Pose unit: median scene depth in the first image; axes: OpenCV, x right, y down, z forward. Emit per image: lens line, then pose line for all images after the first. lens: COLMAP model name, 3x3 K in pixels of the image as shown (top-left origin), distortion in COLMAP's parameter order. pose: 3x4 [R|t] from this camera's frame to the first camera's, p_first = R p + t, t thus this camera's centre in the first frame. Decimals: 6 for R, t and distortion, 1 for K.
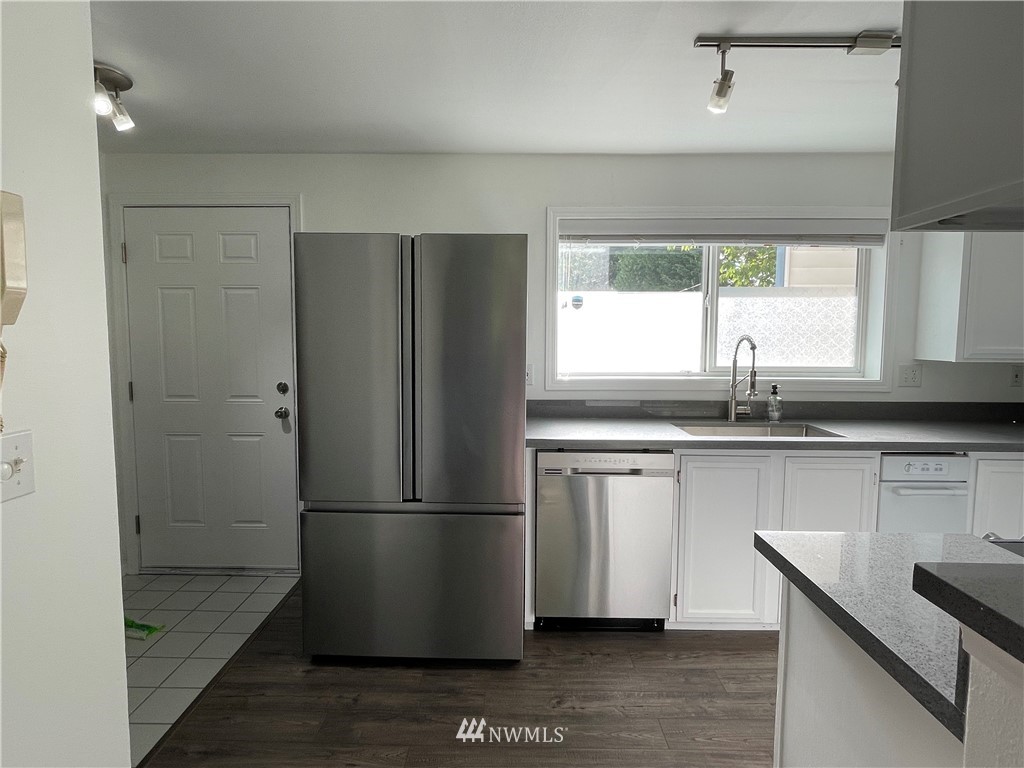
lens RADIAL K [[578.4, 0, 511.2], [0, 578.4, 381.8], [0, 0, 1]] dist [-0.004274, -0.002644]
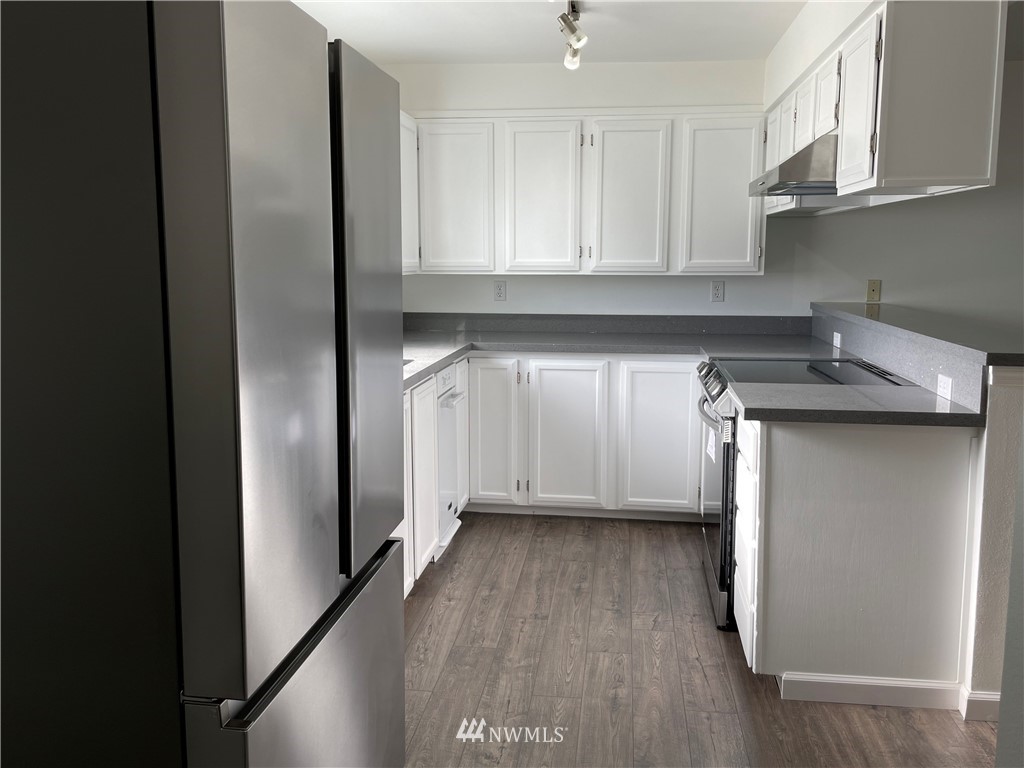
lens RADIAL K [[867.8, 0, 512.7], [0, 867.8, 382.3], [0, 0, 1]] dist [-0.003048, -0.000055]
pose [[0.116914, -0.154170, 0.981103, -0.913008], [0.087450, 0.985639, 0.144462, -0.066005], [-0.989284, 0.068908, 0.128717, 0.795548]]
